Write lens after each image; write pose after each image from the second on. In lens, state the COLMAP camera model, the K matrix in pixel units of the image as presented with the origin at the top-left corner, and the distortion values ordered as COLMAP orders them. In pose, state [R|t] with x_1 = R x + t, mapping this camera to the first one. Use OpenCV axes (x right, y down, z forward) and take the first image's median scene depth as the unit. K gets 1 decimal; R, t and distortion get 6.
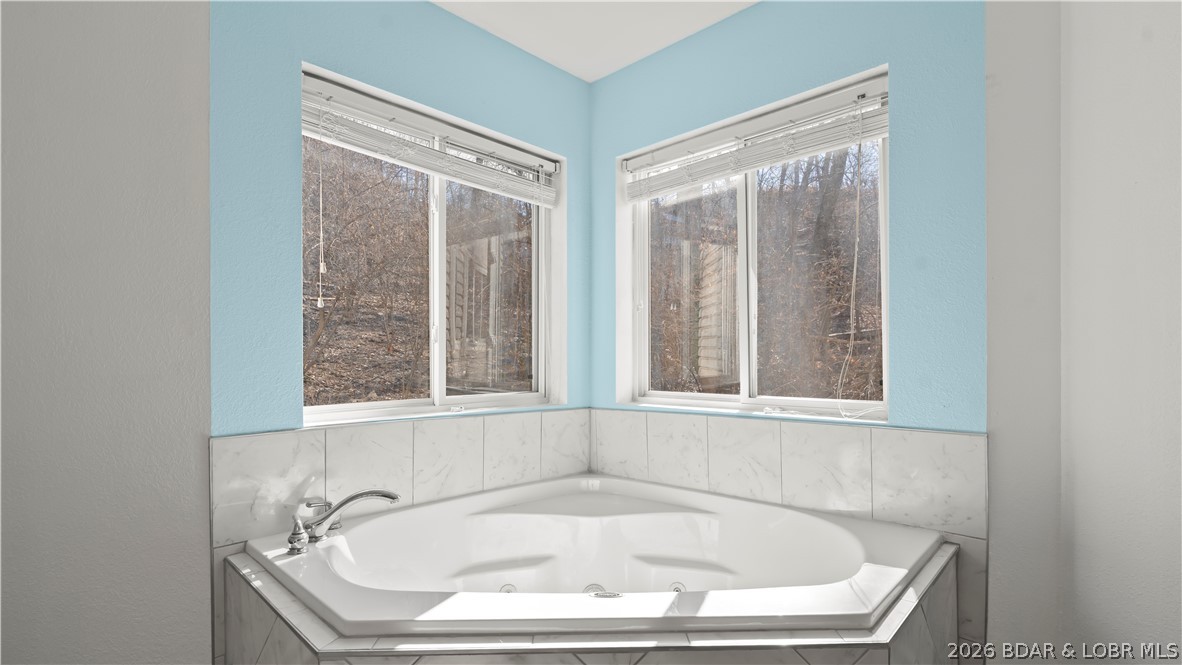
lens RADIAL K [[540.8, 0, 590.8], [0, 540.8, 339.7], [0, 0, 1]] dist [-0.001636, 0.001354]
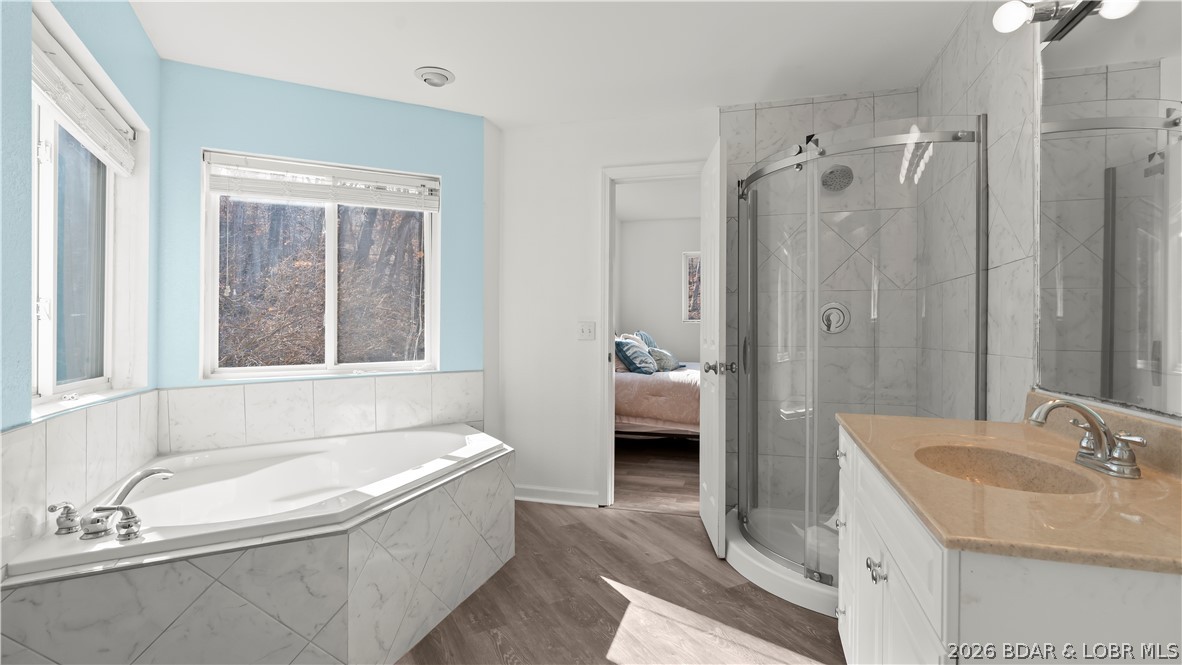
lens RADIAL K [[530.5, 0, 594.4], [0, 530.5, 340.3], [0, 0, 1]] dist [-0.012653, 0.005091]
pose [[0.313393, -0.014386, 0.949514, -0.712022], [-0.025853, 0.999385, 0.023674, -0.007406], [-0.949271, -0.031967, 0.312829, -0.058694]]
